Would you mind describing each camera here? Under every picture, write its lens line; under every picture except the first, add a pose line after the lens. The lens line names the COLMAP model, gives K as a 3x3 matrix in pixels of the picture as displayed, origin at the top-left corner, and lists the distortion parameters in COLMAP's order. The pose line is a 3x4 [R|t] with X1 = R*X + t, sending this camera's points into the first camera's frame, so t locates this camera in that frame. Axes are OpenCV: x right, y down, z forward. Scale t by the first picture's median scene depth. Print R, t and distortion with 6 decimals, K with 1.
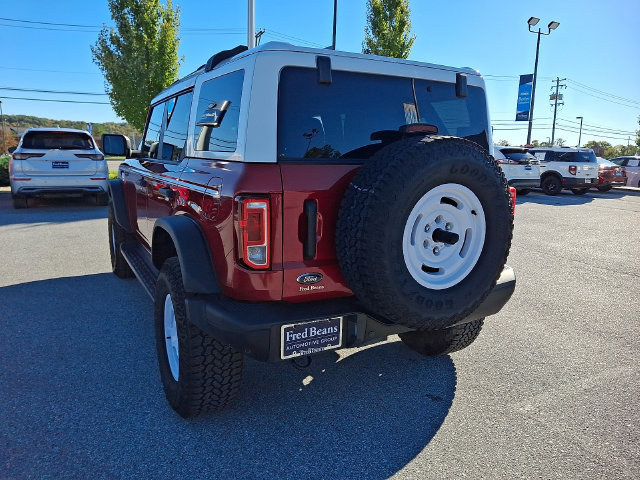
lens RADIAL K [[460.3, 0, 320.0], [0, 460.3, 240.0], [0, 0, 1]] dist [0.094267, -0.134195]
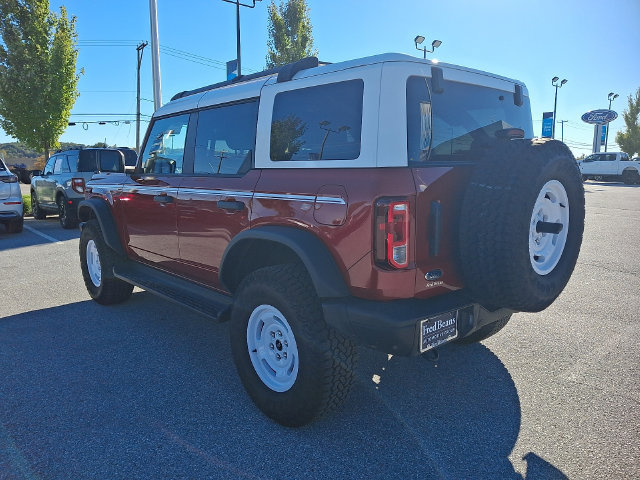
lens RADIAL K [[465.5, 0, 317.4], [0, 465.5, 249.0], [0, 0, 1]] dist [0.013265, 0.003327]
pose [[0.977519, -0.069054, 0.199217, -0.482266], [0.071092, 0.997465, -0.003088, 0.008304], [-0.198499, 0.017181, 0.979951, 0.001690]]
